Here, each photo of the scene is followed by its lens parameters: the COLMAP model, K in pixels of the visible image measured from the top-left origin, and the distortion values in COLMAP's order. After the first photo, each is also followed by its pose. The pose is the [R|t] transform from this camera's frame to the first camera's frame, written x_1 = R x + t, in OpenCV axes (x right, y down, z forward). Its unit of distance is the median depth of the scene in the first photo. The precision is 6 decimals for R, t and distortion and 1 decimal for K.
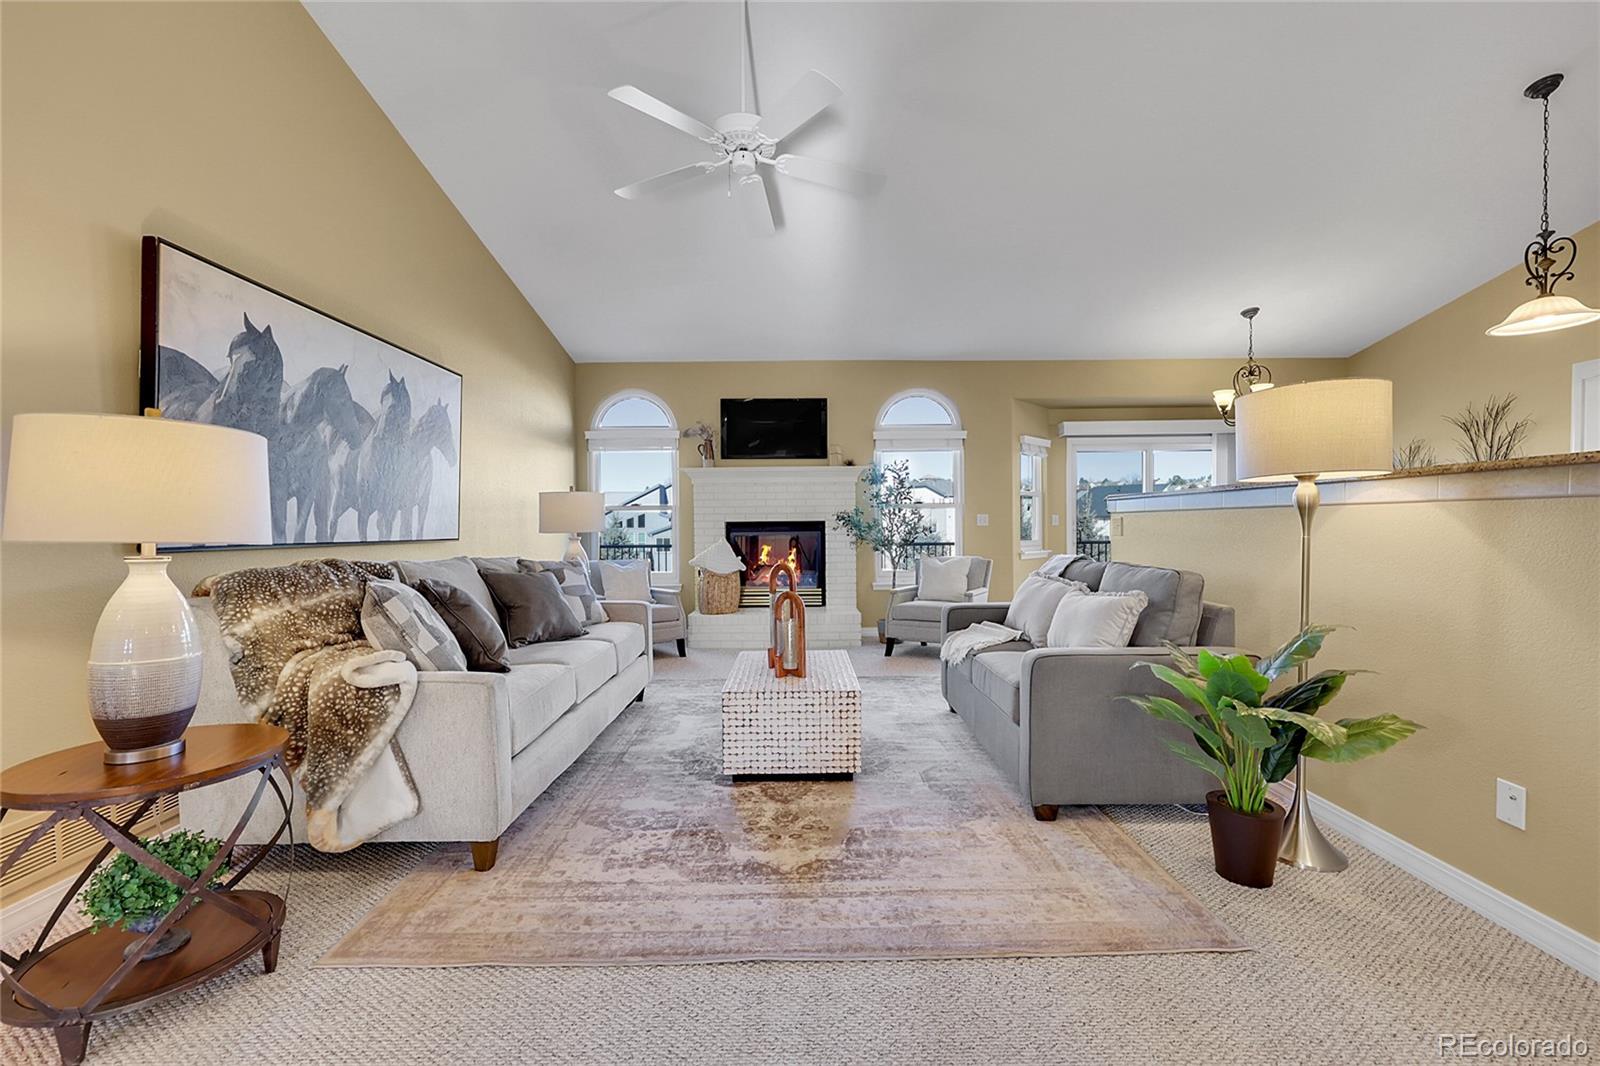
lens RADIAL K [[647.9, 0, 800.0], [0, 647.9, 533.0], [0, 0, 1]] dist [-0.001064, -0.000133]
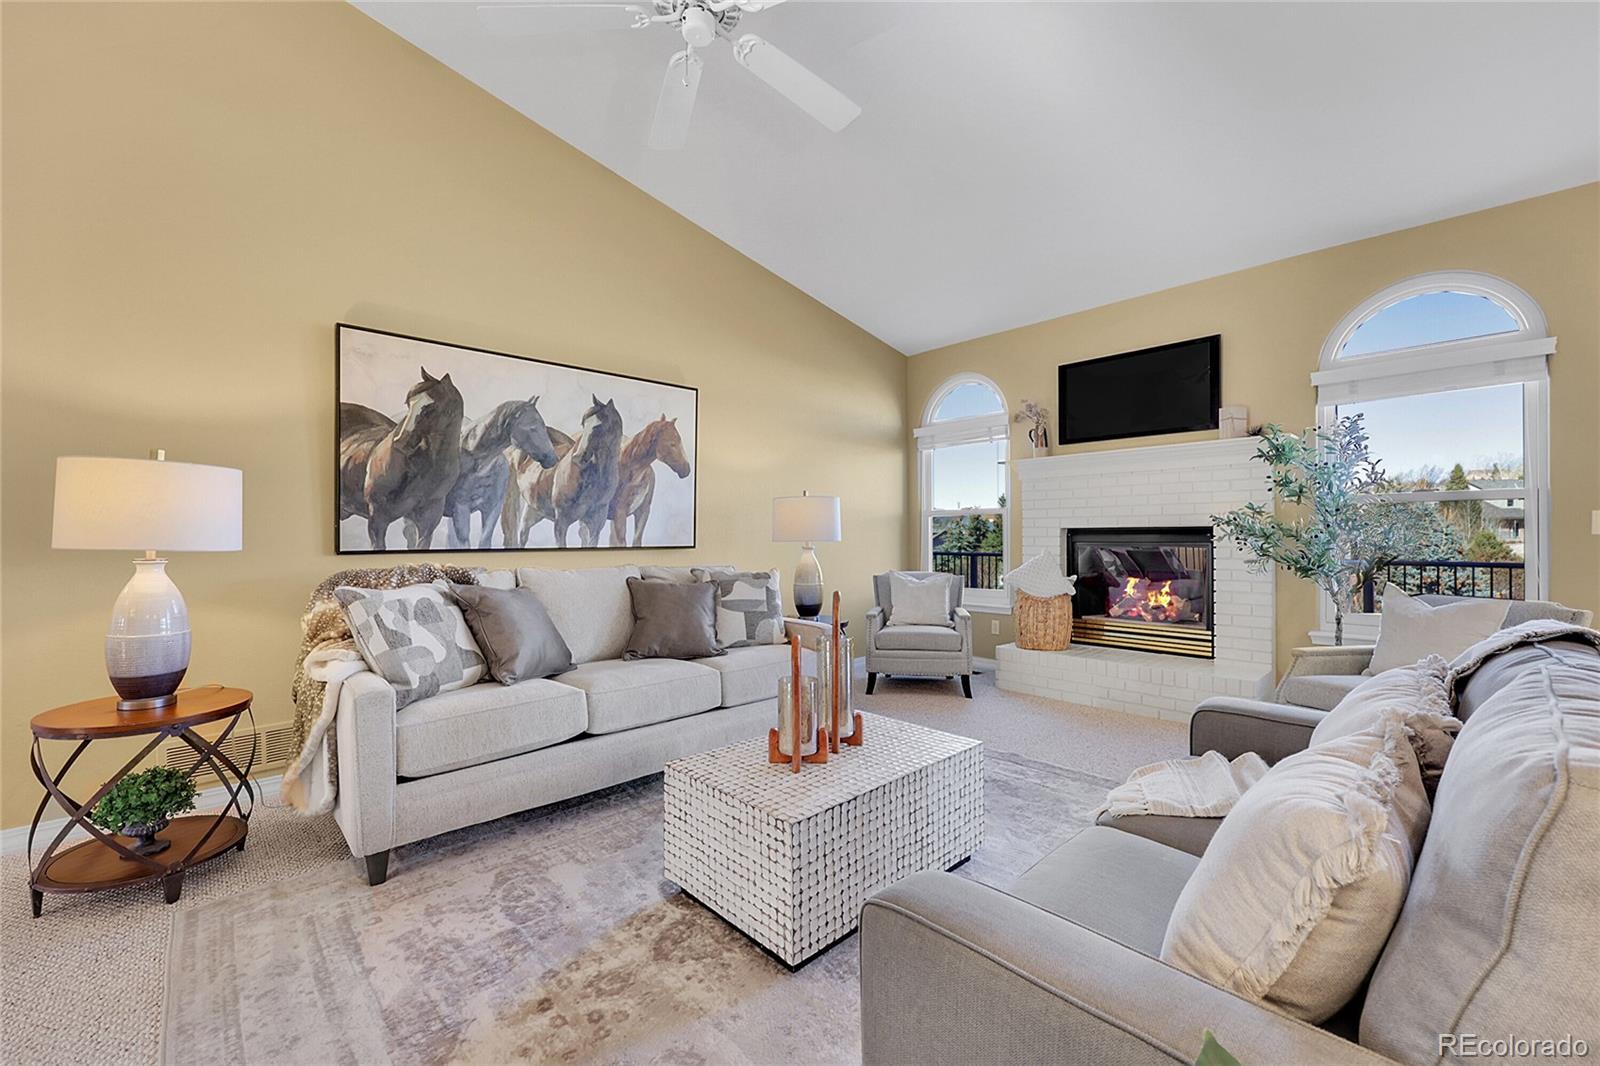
lens RADIAL K [[647.9, 0, 800.0], [0, 647.9, 533.0], [0, 0, 1]] dist [-0.001064, -0.000133]
pose [[0.682362, 0.001954, -0.731012, 0.448584], [-0.007895, 0.999958, -0.004696, -0.010983], [0.730972, 0.008975, 0.682349, 0.525496]]
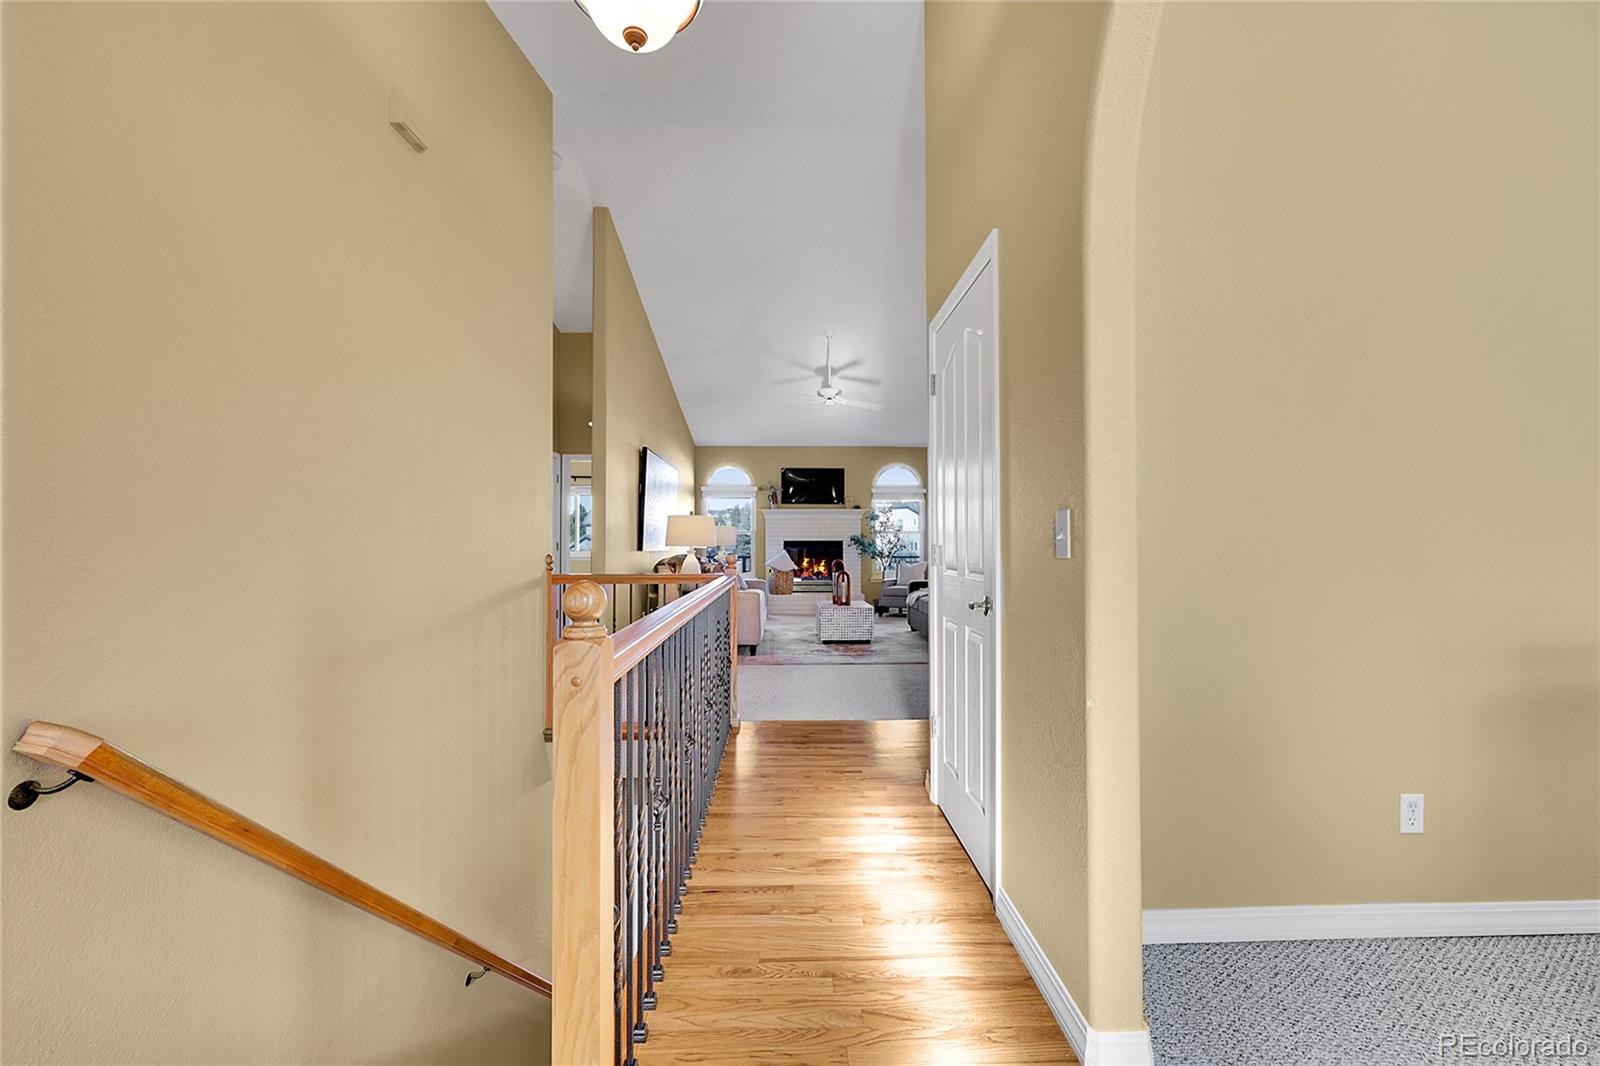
lens RADIAL K [[647.9, 0, 800.0], [0, 647.9, 533.0], [0, 0, 1]] dist [-0.001064, -0.000133]
pose [[0.999633, 0.008196, 0.025818, -0.233647], [-0.007536, 0.999645, -0.025567, 0.009537], [-0.026018, 0.025363, 0.999340, -1.376231]]
